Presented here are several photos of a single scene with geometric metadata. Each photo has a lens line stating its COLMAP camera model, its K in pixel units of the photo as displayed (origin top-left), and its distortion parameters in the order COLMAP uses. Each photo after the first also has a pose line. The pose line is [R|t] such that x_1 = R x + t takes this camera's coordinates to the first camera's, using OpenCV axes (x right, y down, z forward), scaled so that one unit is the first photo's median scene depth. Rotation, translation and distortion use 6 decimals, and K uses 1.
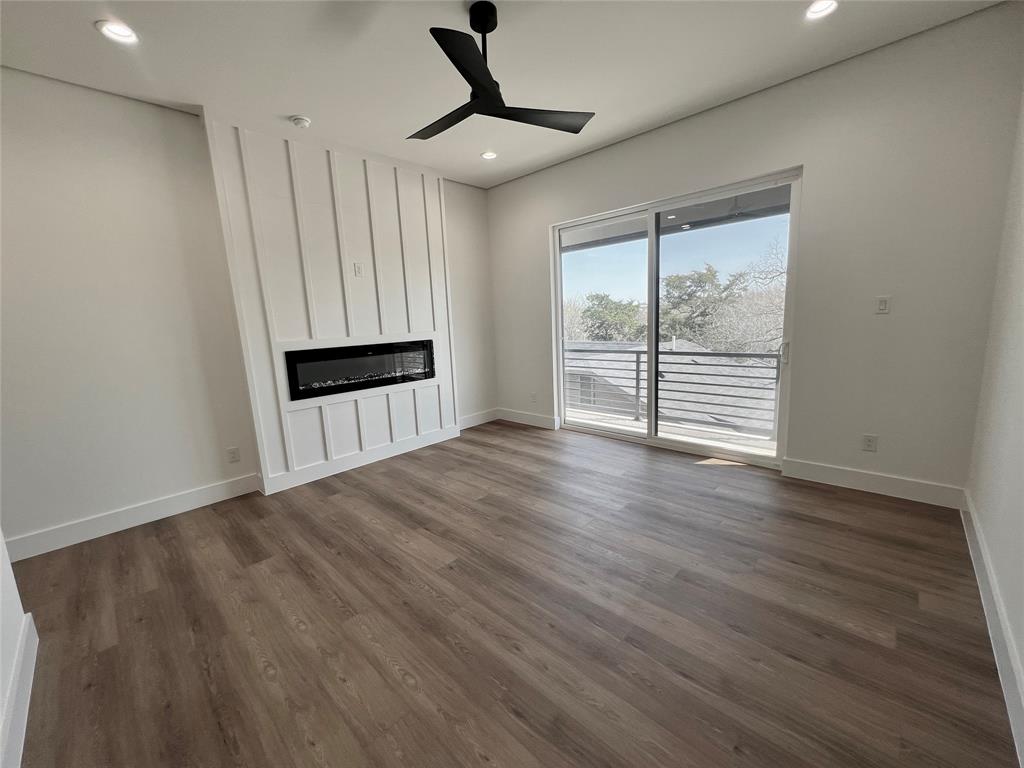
lens RADIAL K [[409.4, 0, 511.9], [0, 409.4, 383.2], [0, 0, 1]] dist [-0.001004, -0.000014]
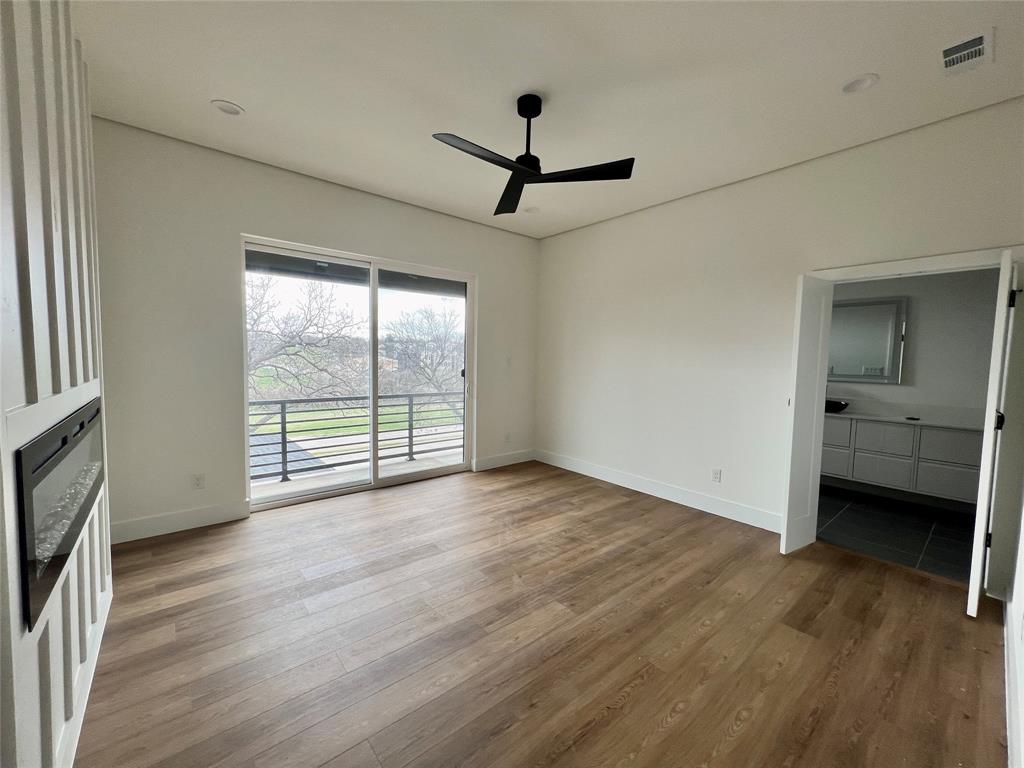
lens RADIAL K [[409.4, 0, 511.9], [0, 409.4, 383.2], [0, 0, 1]] dist [-0.001004, -0.000014]
pose [[0.108399, -0.017768, 0.993949, -0.886313], [0.135958, 0.990710, 0.002882, -0.089529], [-0.984767, 0.134823, 0.109808, 0.733157]]
